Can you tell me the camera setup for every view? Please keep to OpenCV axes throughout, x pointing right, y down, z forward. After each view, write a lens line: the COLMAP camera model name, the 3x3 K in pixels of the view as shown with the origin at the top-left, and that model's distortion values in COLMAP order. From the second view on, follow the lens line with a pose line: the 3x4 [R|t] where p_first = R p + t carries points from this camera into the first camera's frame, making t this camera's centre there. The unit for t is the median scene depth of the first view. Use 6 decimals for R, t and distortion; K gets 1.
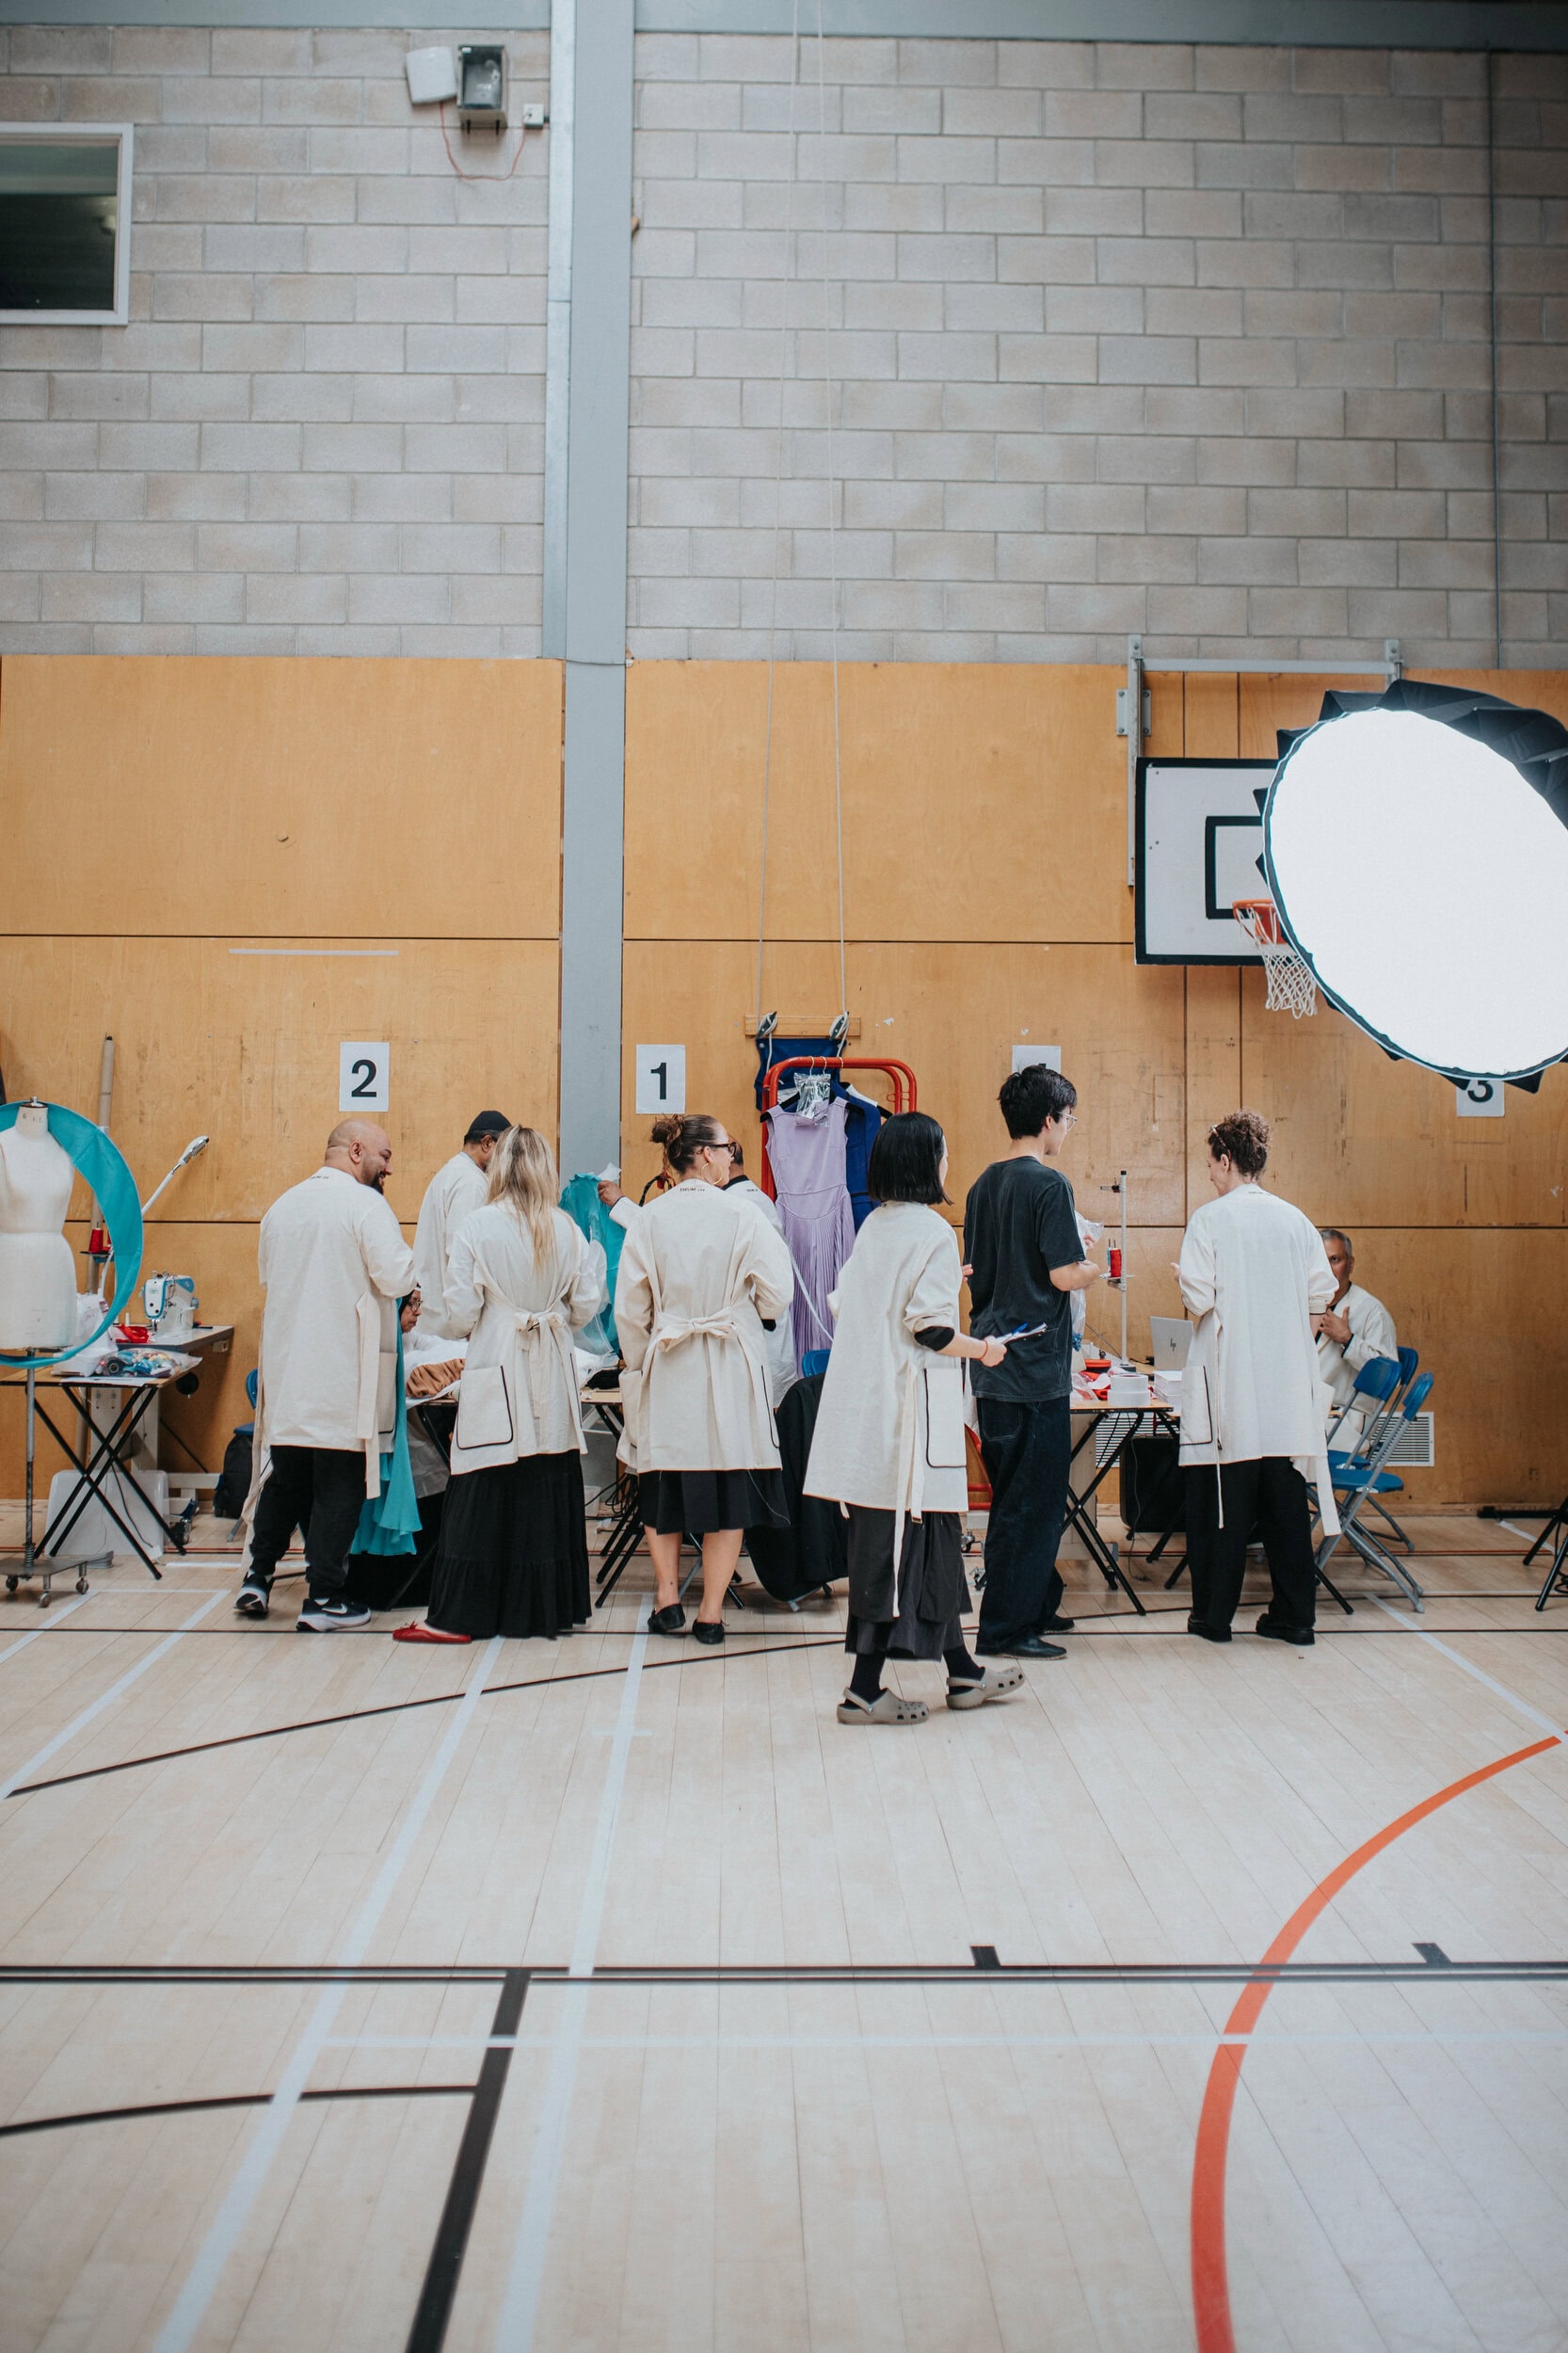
lens RADIAL K [[2870.5, 0, 786.5], [0, 2870.5, 1030.7], [0, 0, 1]] dist [-0.042638, 0.007864]
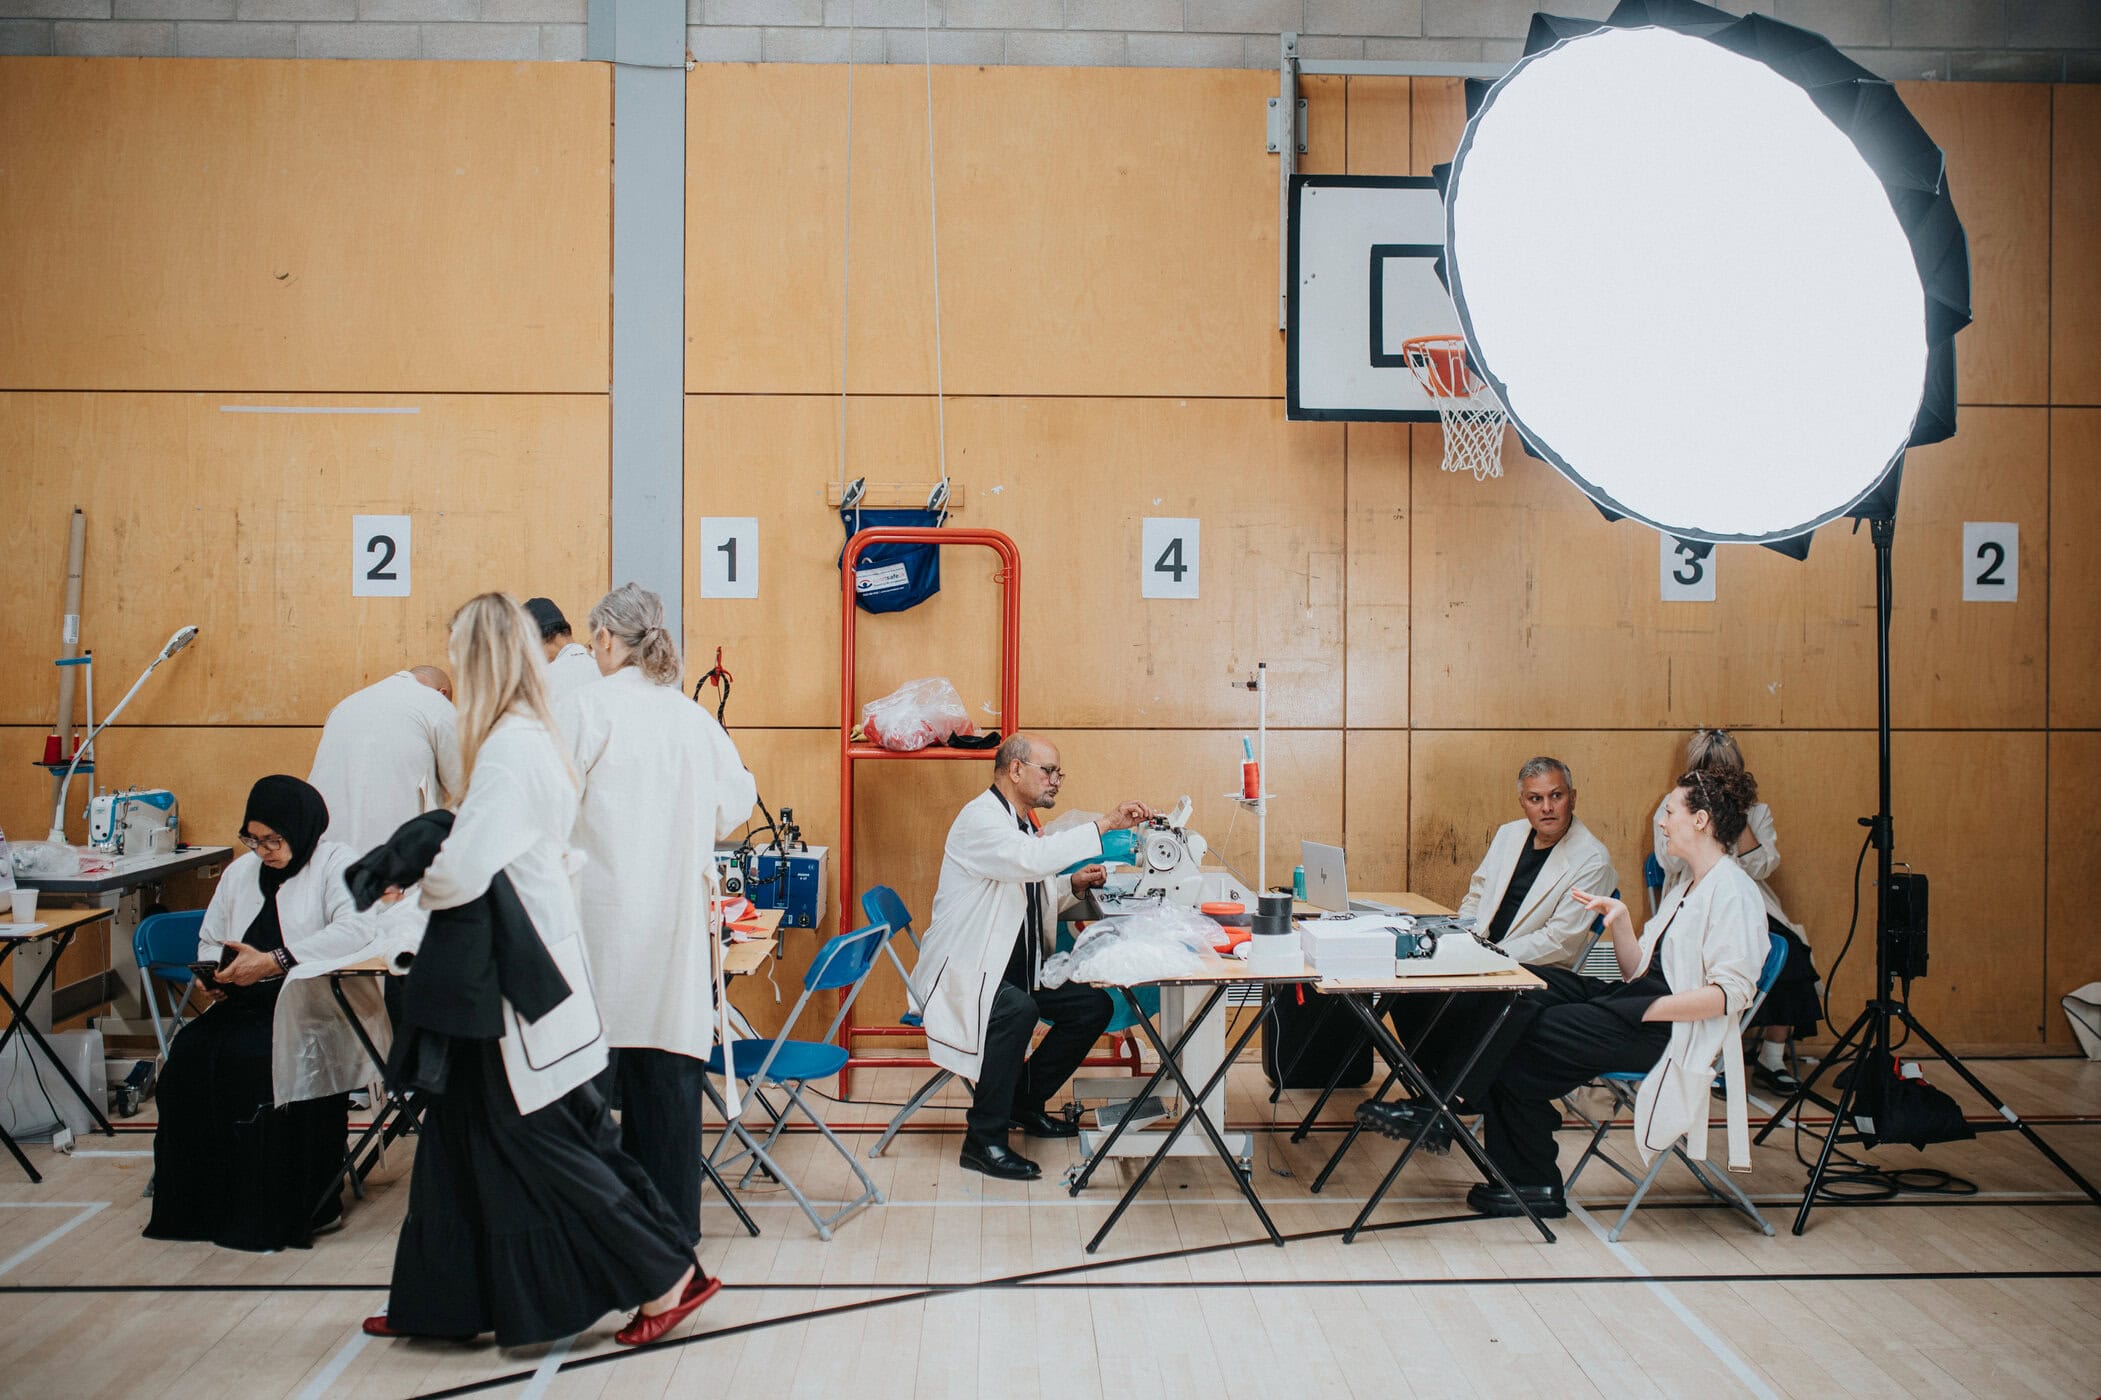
lens RADIAL K [[2563.1, 0, 968.5], [0, 2563.1, 705.3], [0, 0, 1]] dist [-0.042638, 0.007864]
pose [[0.999947, -0.001545, -0.010219, 0.035065], [0.002188, 0.997999, 0.063191, 0.012739], [0.010100, -0.063210, 0.997949, 0.238413]]
